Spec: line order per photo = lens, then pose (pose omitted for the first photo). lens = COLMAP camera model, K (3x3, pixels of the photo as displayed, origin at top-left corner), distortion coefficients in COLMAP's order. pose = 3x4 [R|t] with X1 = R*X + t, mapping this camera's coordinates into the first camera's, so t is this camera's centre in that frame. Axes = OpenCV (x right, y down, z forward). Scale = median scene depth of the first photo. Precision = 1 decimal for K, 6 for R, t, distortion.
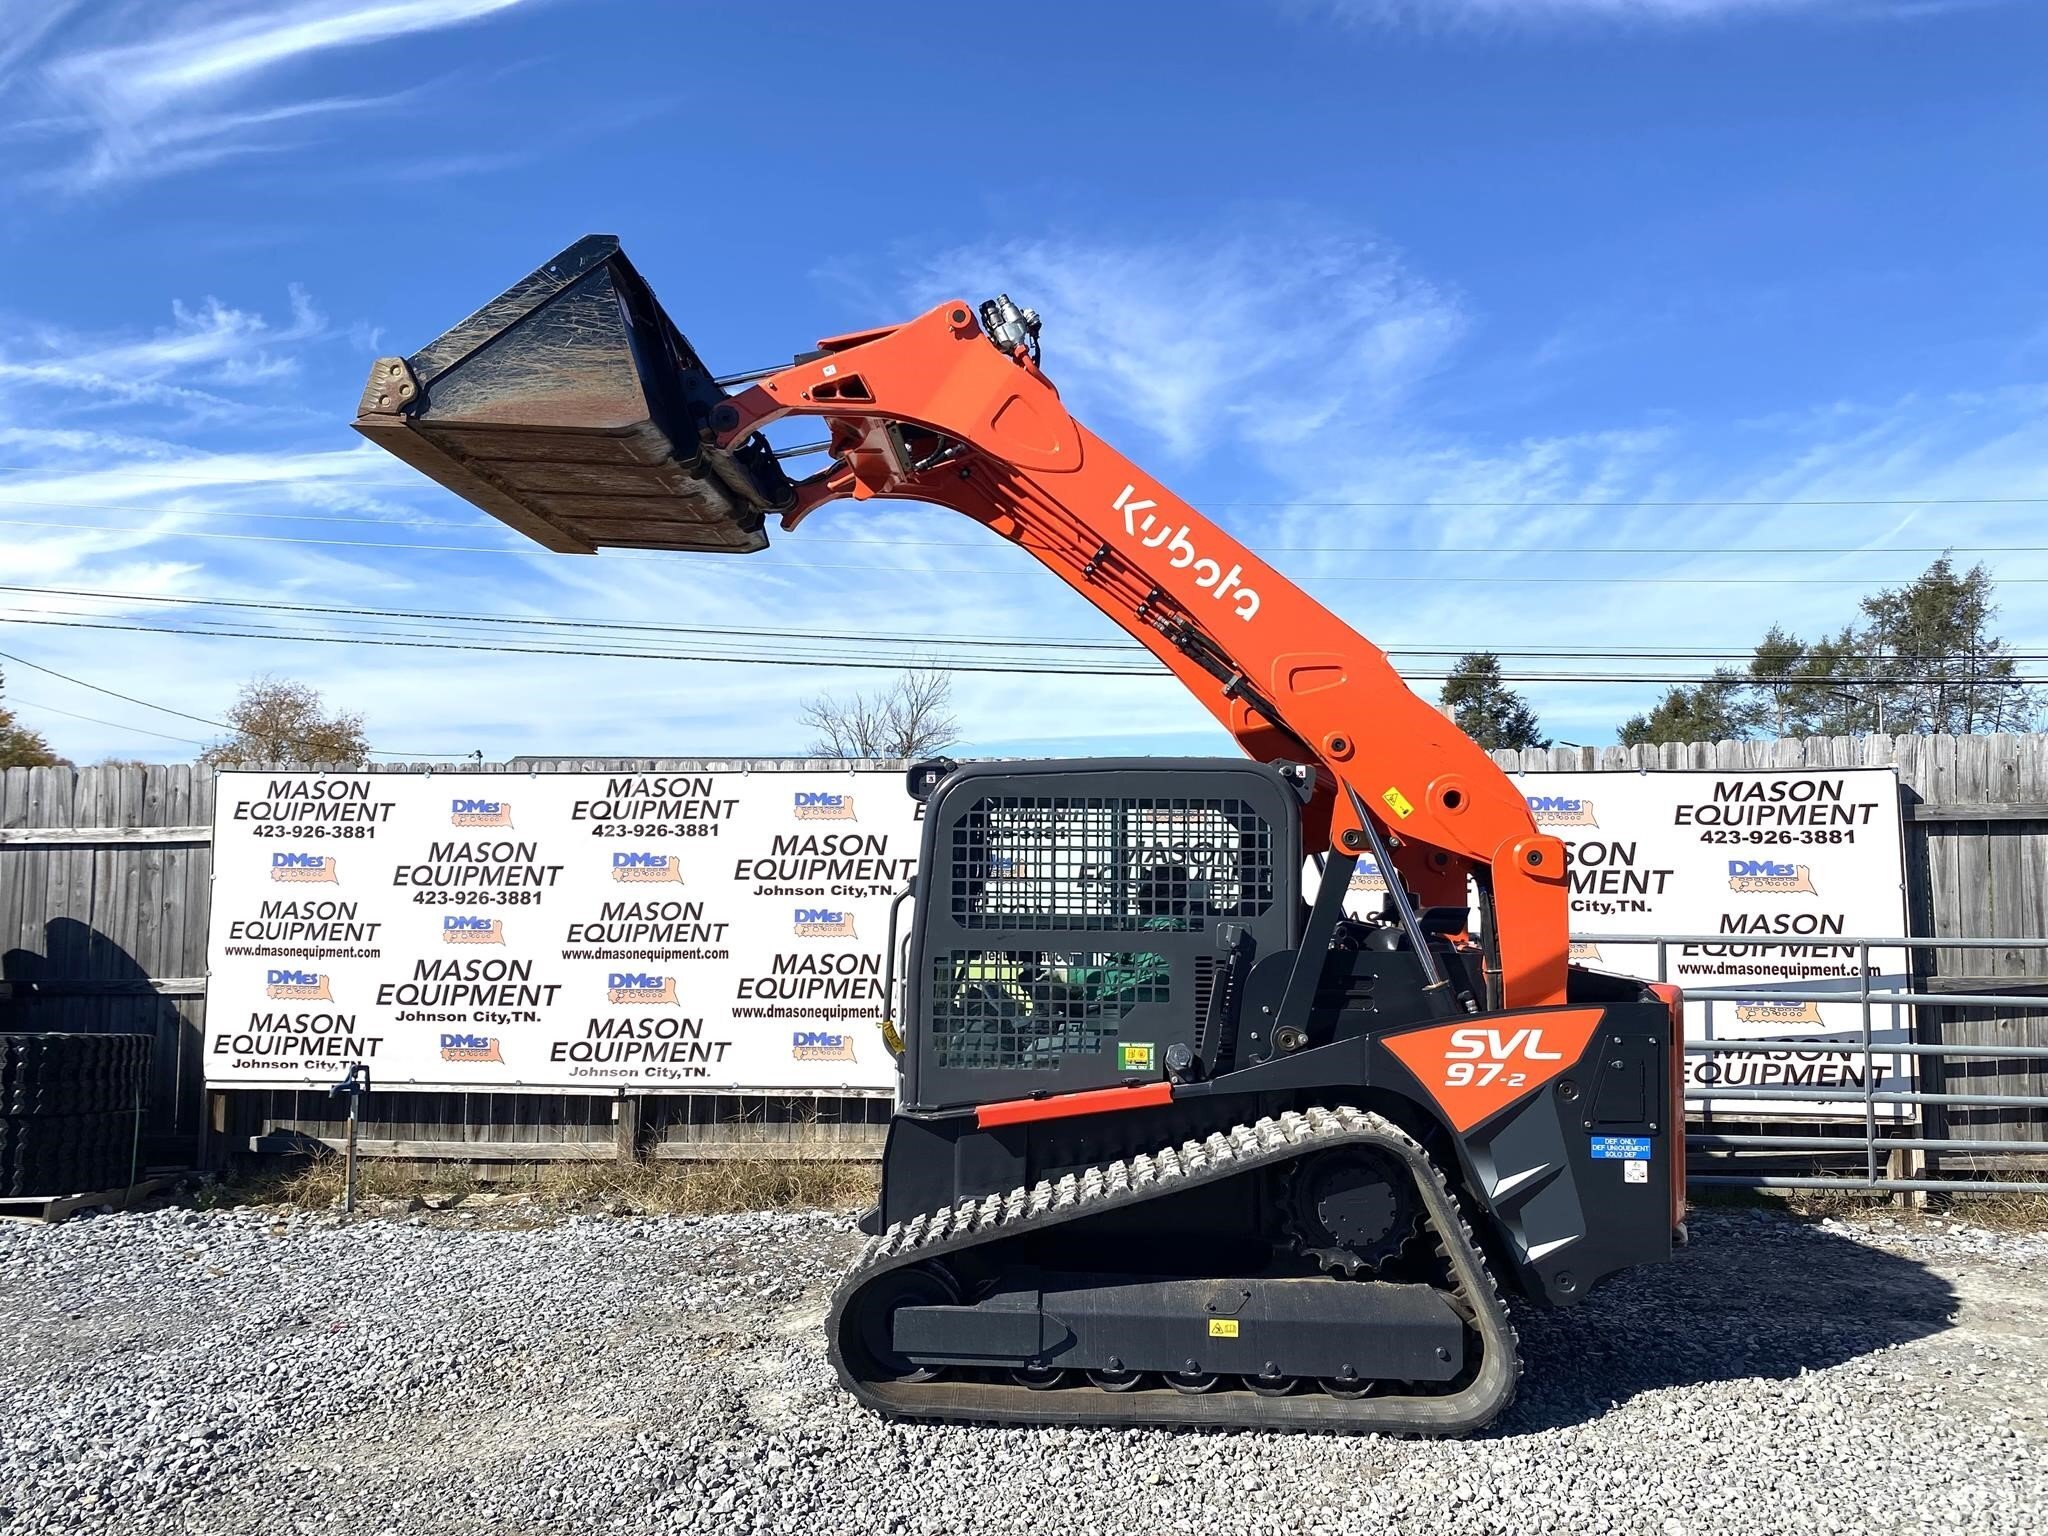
lens RADIAL K [[1569.4, 0, 1008.4], [0, 1569.4, 771.7], [0, 0, 1]] dist [0.033200, -0.025287]
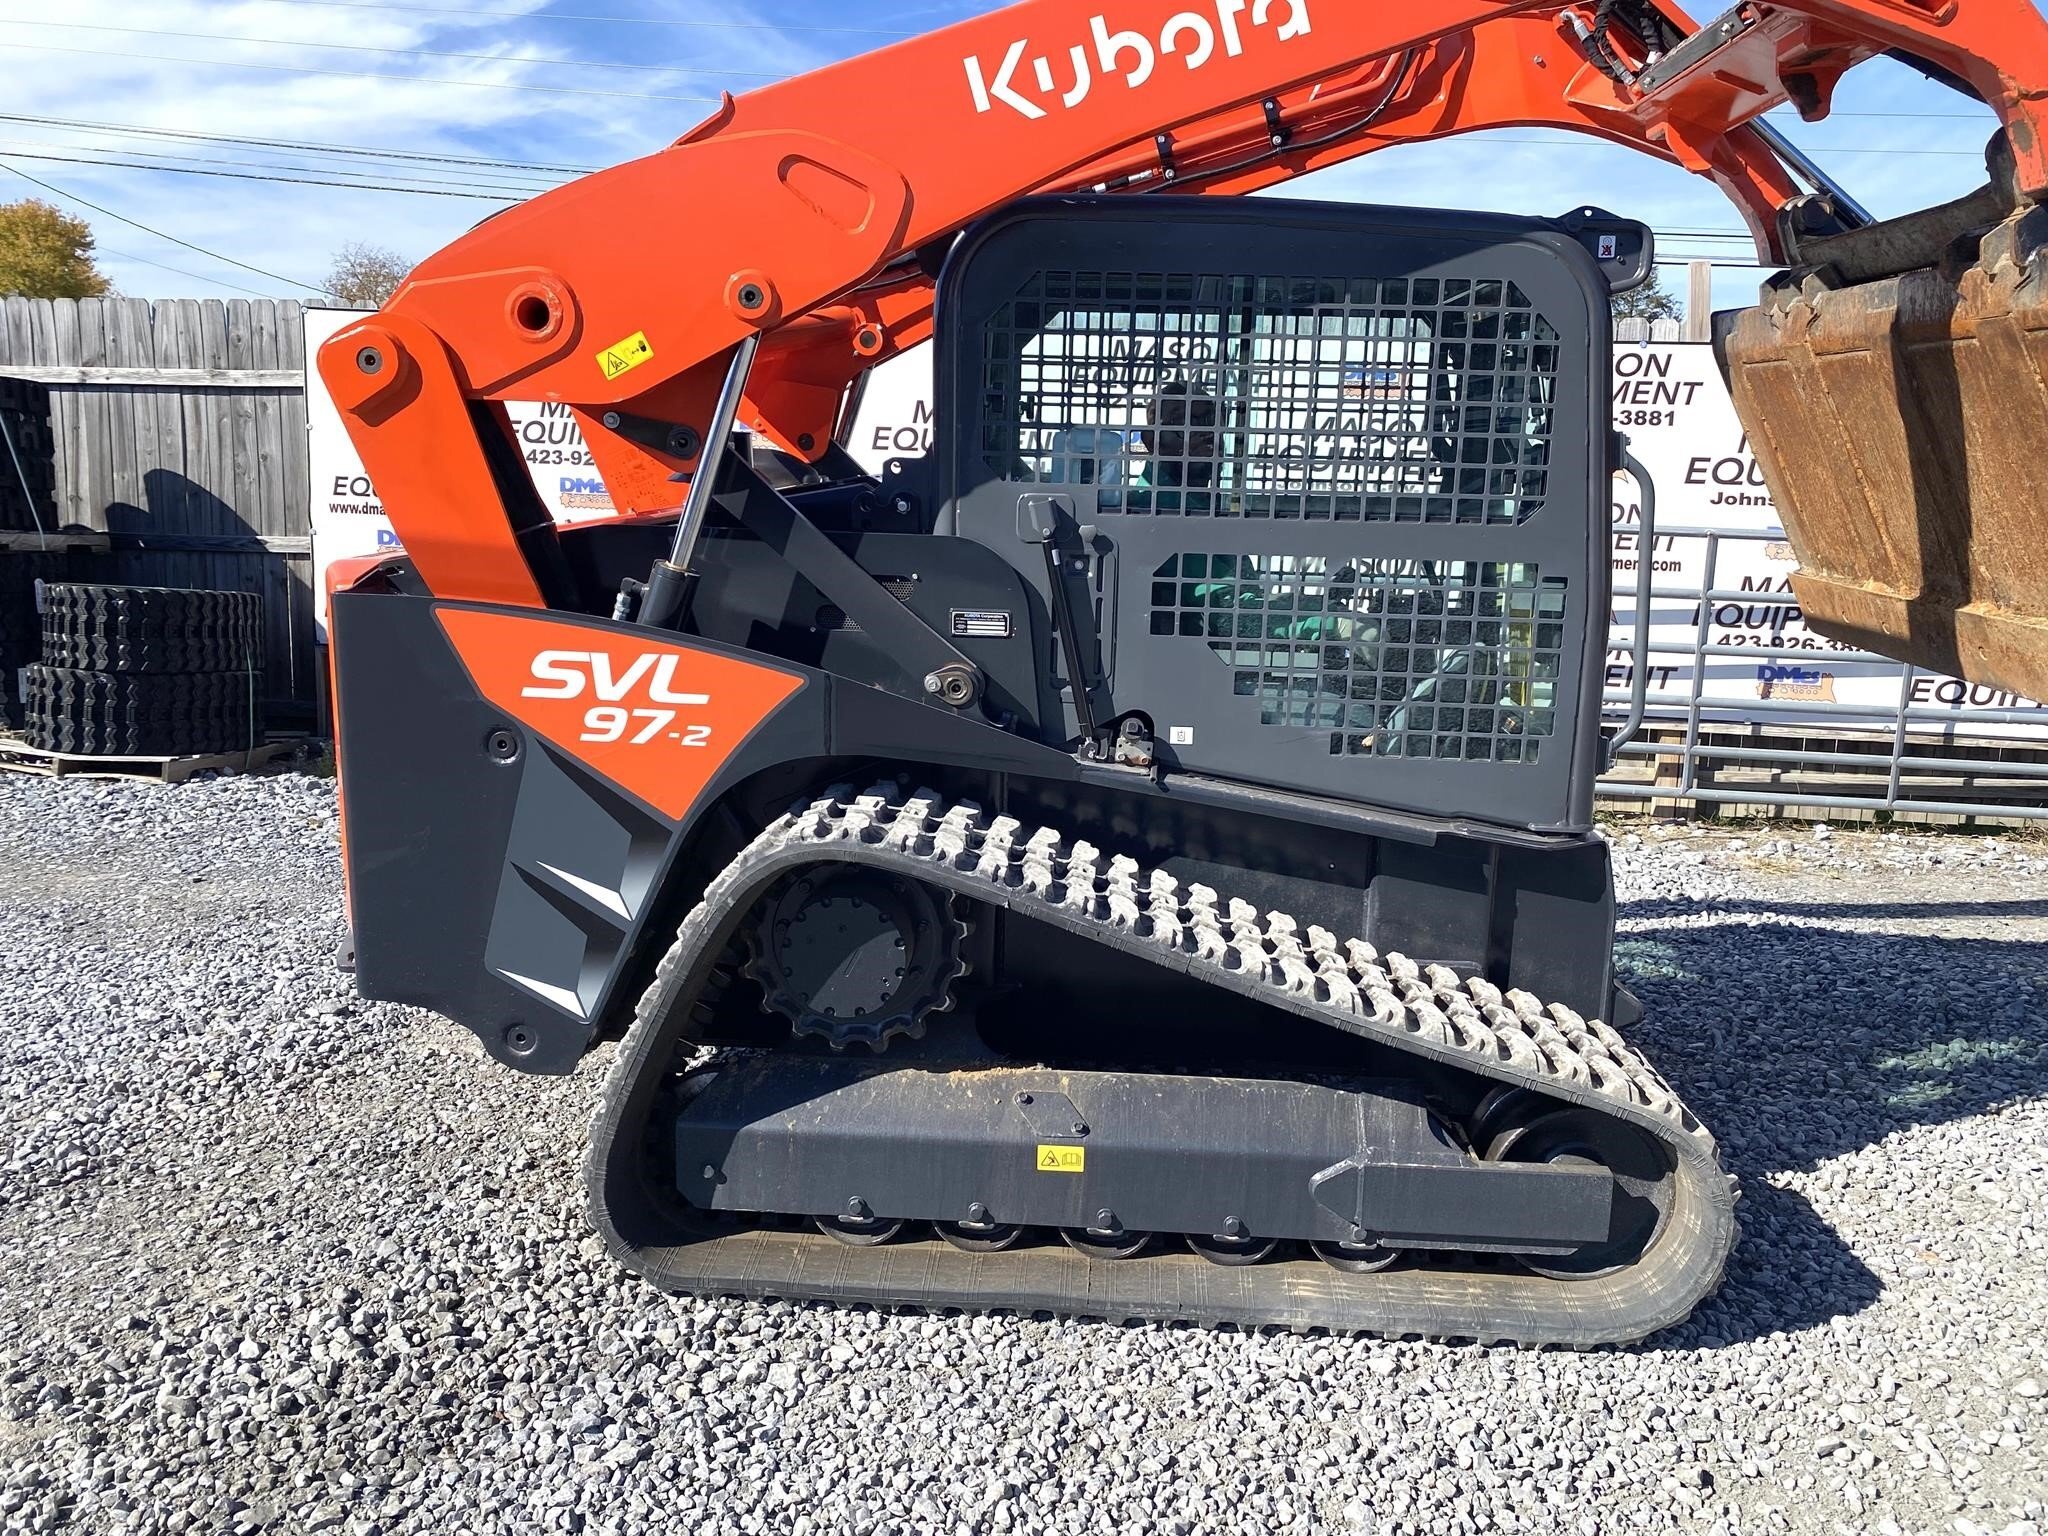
lens RADIAL K [[1569.4, 0, 1043.5], [0, 1569.4, 744.4], [0, 0, 1]] dist [0.033200, -0.025287]
pose [[0.998559, 0.036697, -0.039162, -0.037073], [-0.026711, 0.972723, 0.230427, 0.025375], [0.046549, -0.229049, 0.972301, 0.091805]]
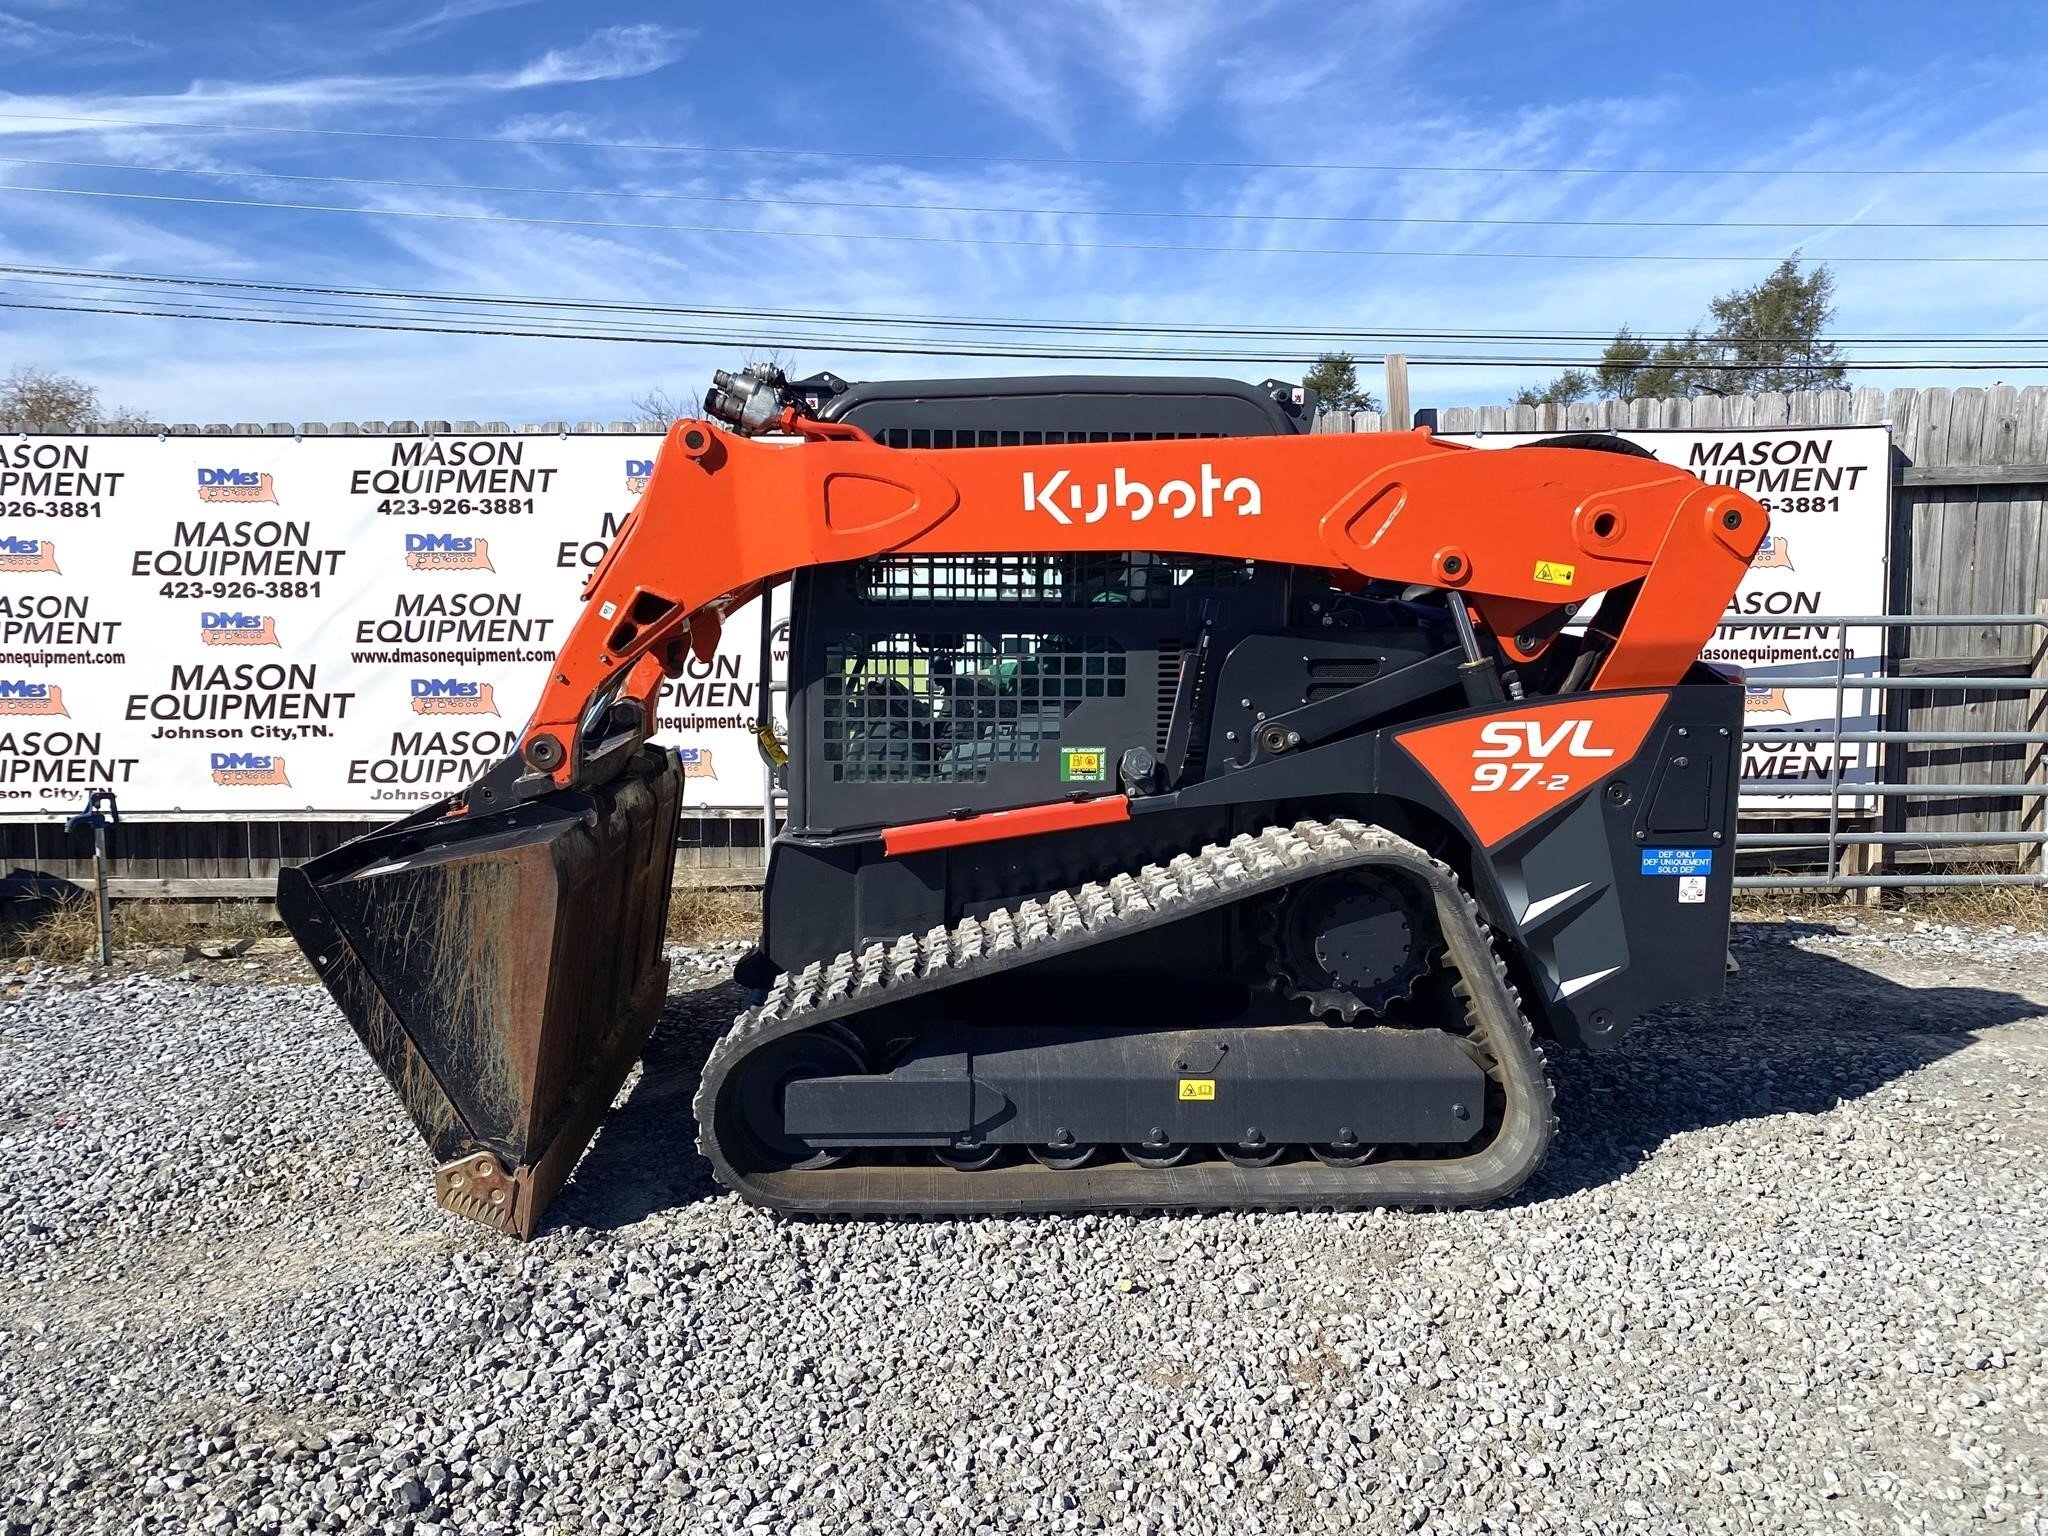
lens RADIAL K [[1565.5, 0, 1022.0], [0, 1565.5, 762.4], [0, 0, 1]] dist [0.037549, -0.036544]
pose [[0.994510, -0.020384, 0.102638, -0.018763], [0.002004, 0.984373, 0.176087, 0.026618], [-0.104623, -0.174915, 0.979009, 0.148302]]
